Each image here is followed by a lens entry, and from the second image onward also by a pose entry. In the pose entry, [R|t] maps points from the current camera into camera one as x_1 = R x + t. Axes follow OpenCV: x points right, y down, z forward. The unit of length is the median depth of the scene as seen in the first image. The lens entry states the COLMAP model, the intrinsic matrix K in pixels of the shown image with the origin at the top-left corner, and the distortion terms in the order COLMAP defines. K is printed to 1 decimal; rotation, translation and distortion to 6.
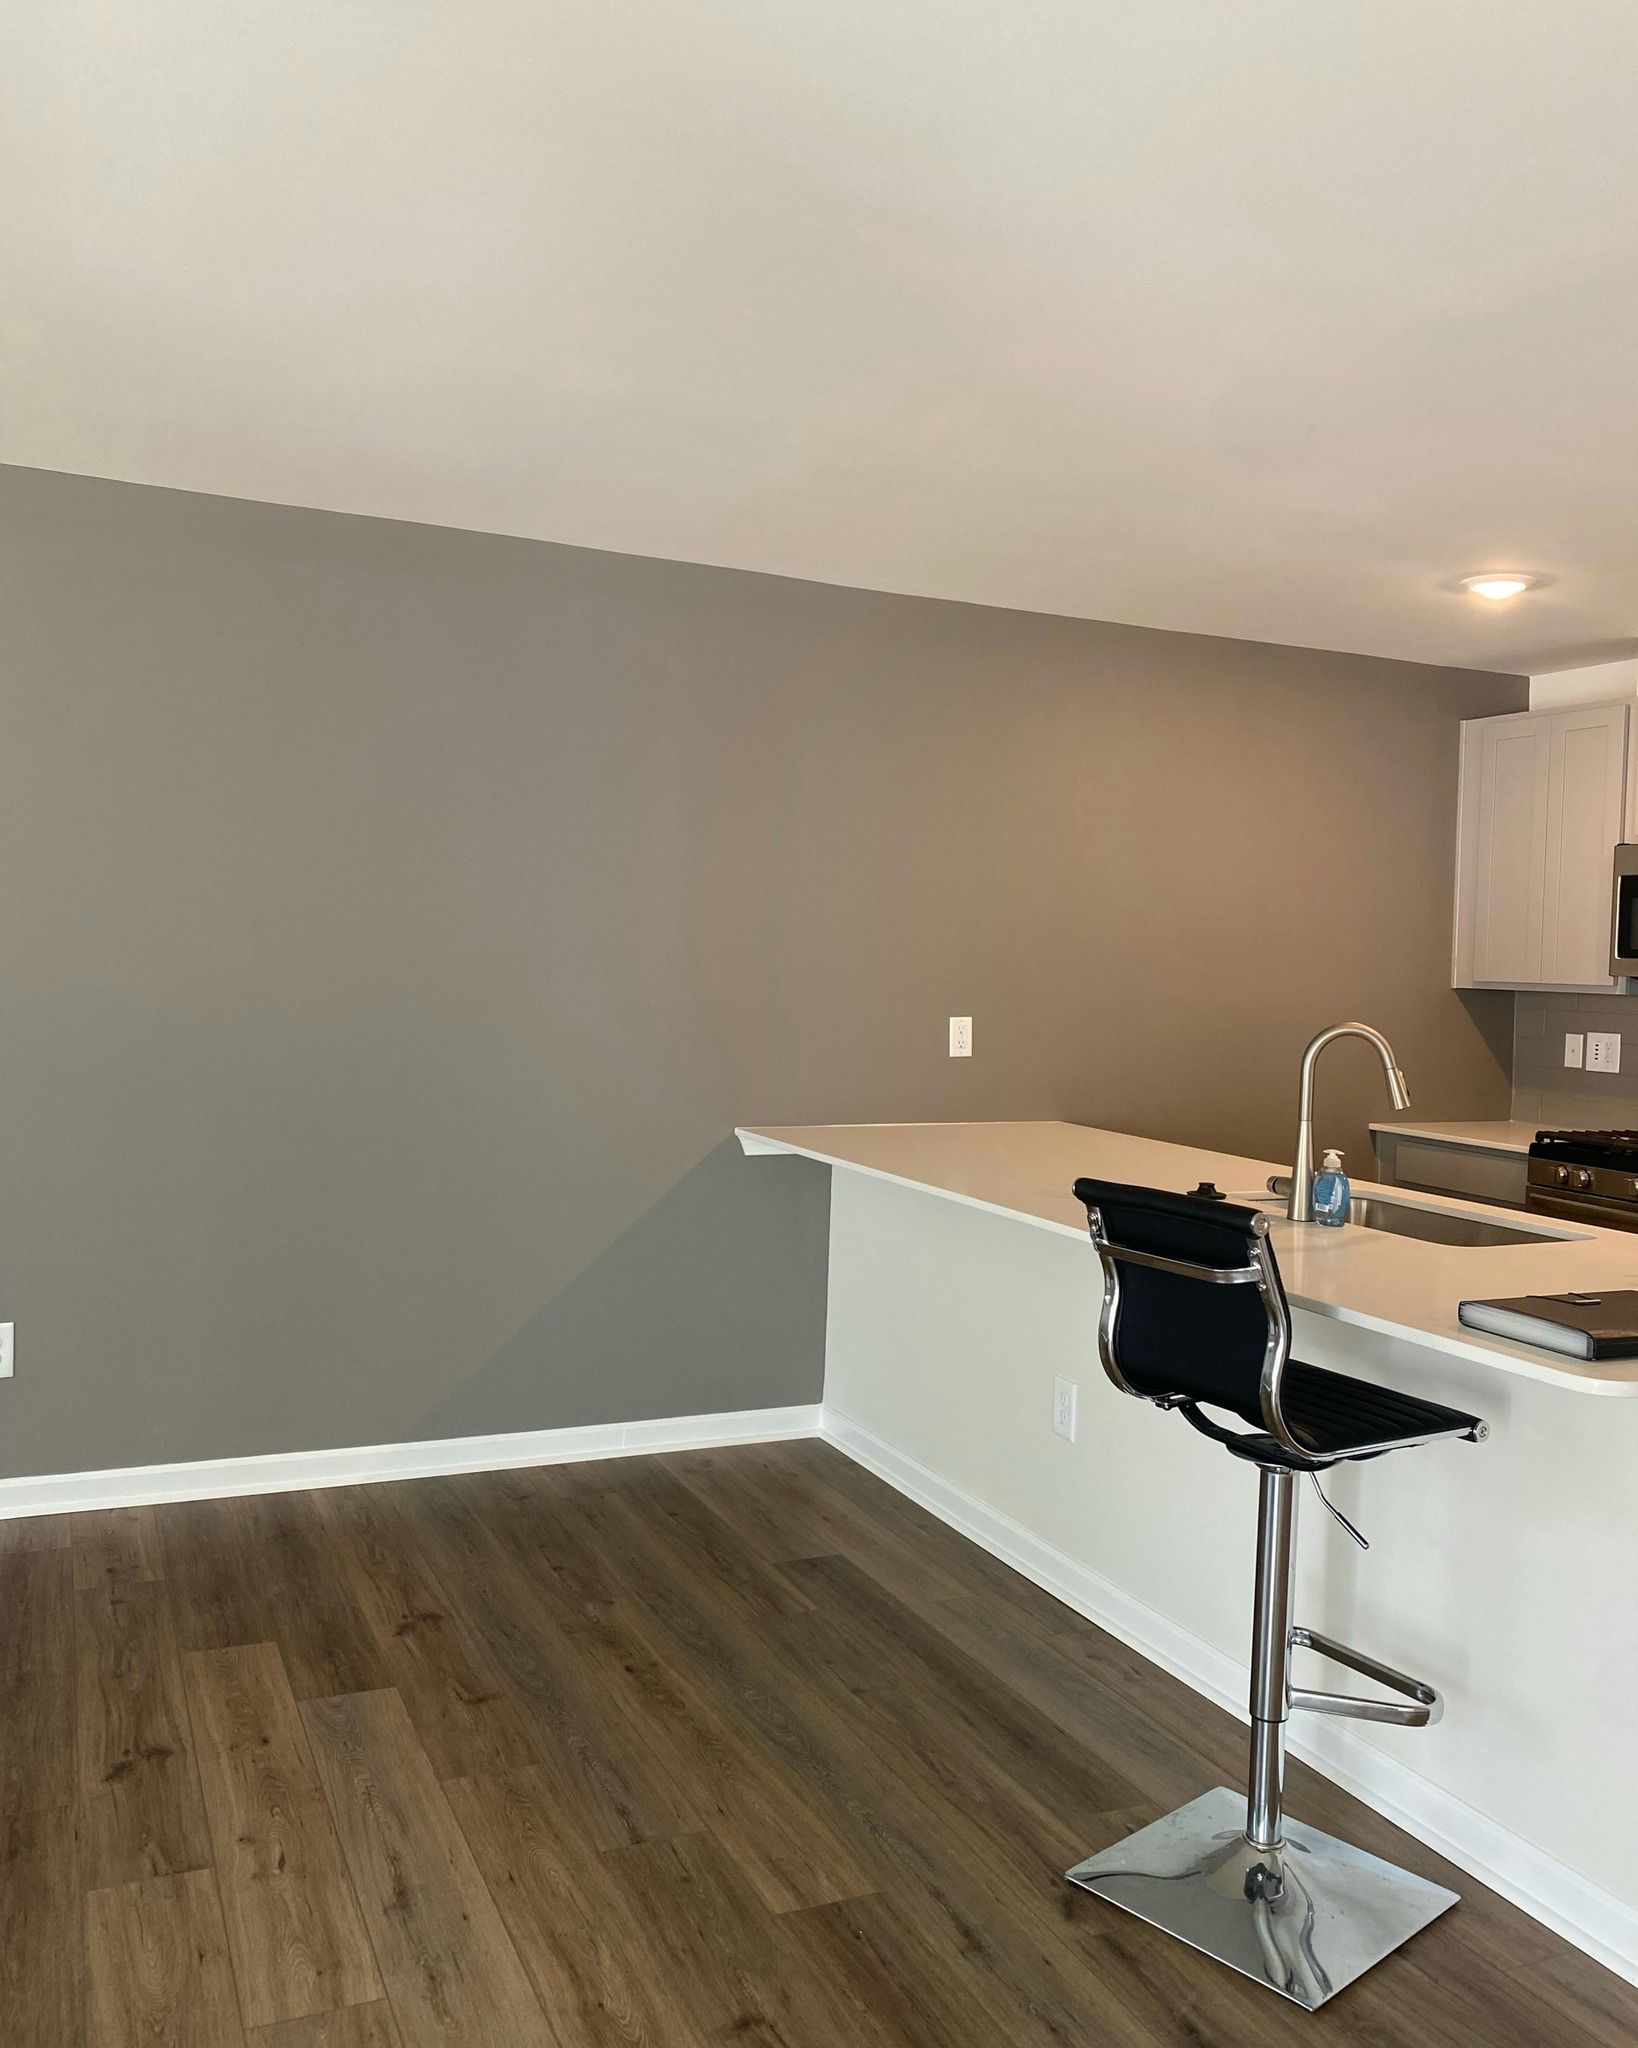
lens RADIAL K [[1672.2, 0, 815.6], [0, 1672.2, 1017.4], [0, 0, 1]] dist [0.007161, -0.017121]
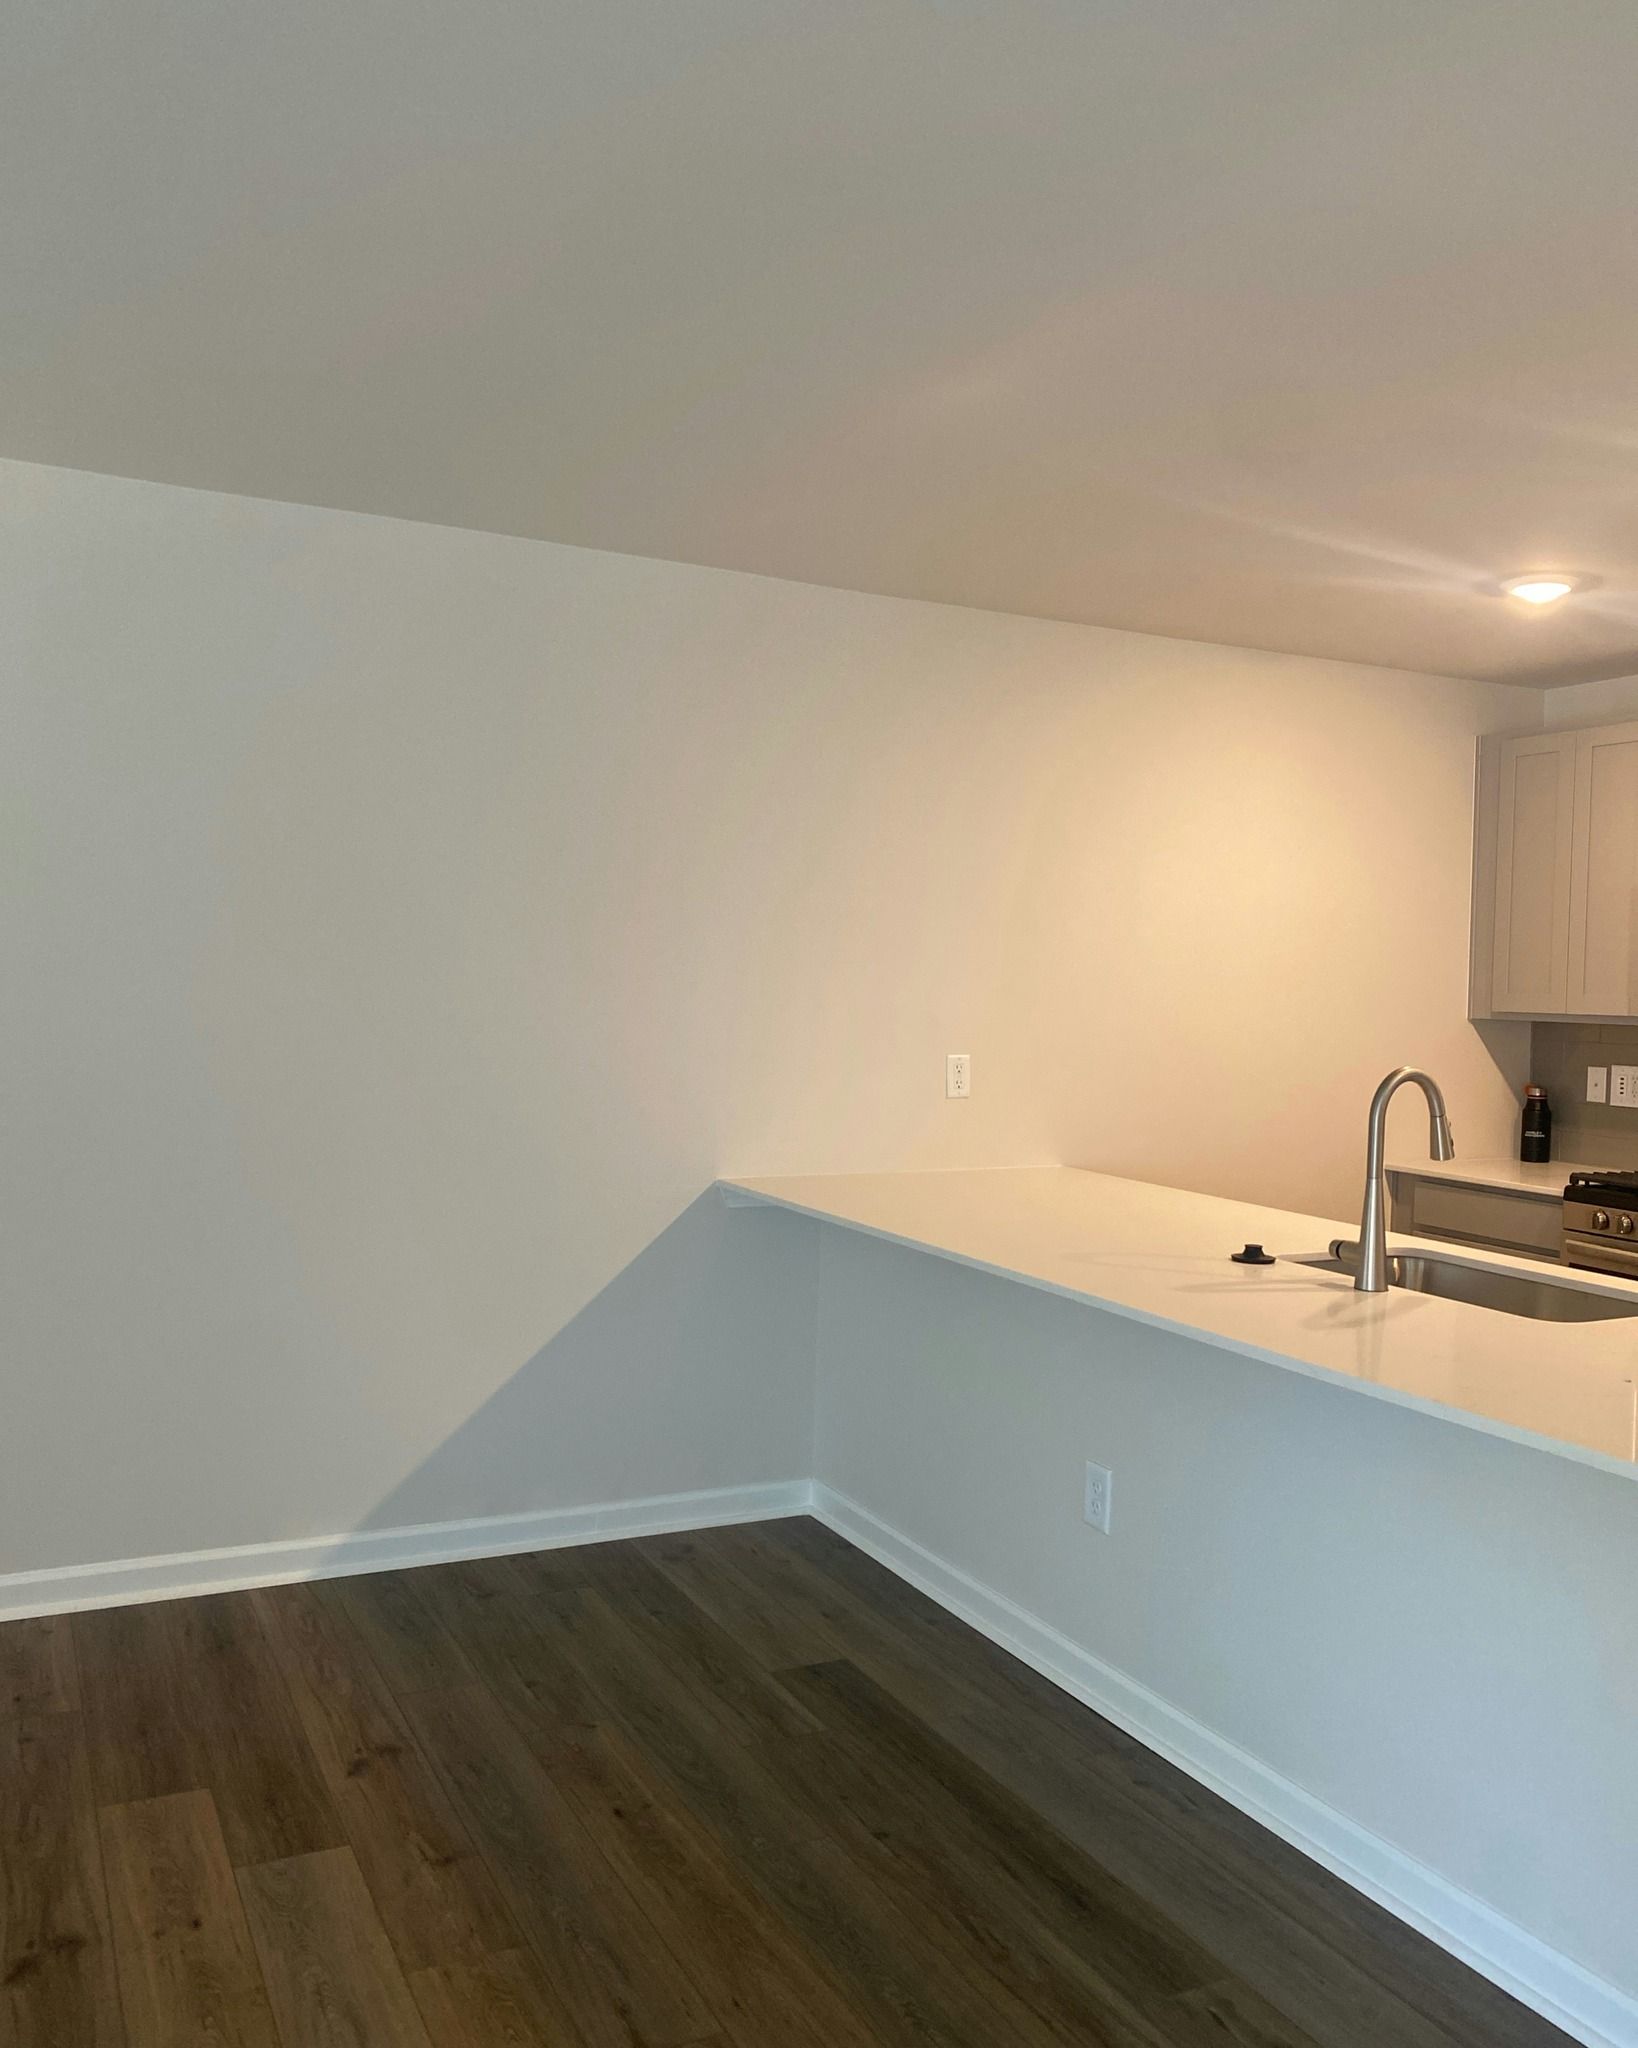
lens RADIAL K [[1672.2, 0, 819.5], [0, 1672.2, 1033.2], [0, 0, 1]] dist [0.007161, -0.017121]
pose [[0.999347, -0.005478, 0.035711, -0.033048], [0.005614, 0.999977, -0.003727, -0.013379], [-0.035690, 0.003925, 0.999355, 0.113009]]
